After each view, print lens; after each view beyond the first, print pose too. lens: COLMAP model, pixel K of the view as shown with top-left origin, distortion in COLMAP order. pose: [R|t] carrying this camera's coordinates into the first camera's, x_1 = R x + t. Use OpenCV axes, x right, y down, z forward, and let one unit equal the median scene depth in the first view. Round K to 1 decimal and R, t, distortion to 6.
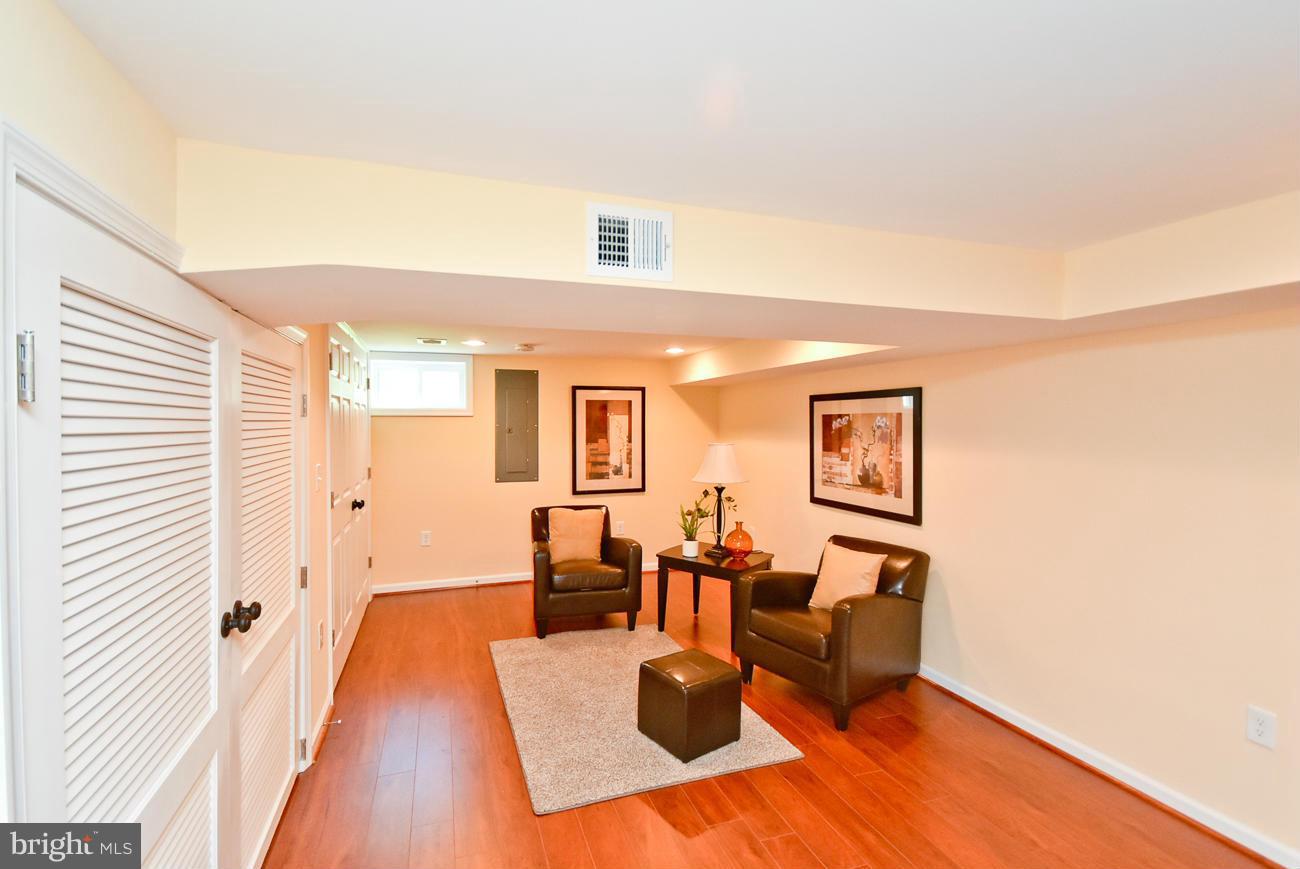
lens RADIAL K [[599.7, 0, 648.9], [0, 599.7, 427.6], [0, 0, 1]] dist [0.042775, -0.019563]
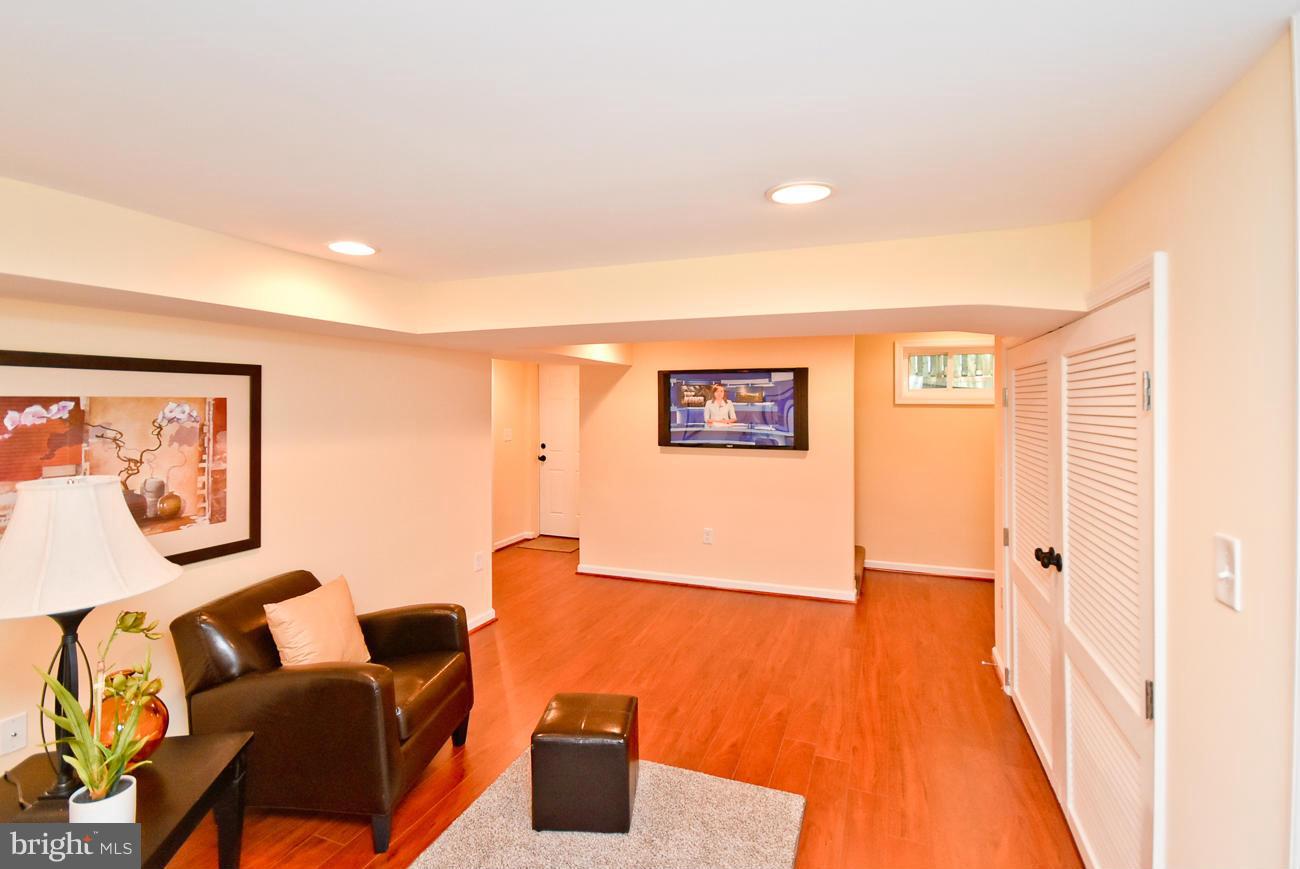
lens RADIAL K [[614.6, 0, 651.2], [0, 614.6, 392.5], [0, 0, 1]] dist [0.000442, 0.000049]
pose [[-0.761636, 0.011045, 0.647911, -0.399275], [0.004390, 0.999920, -0.011885, -0.019832], [-0.647990, -0.006207, -0.761623, 1.176884]]
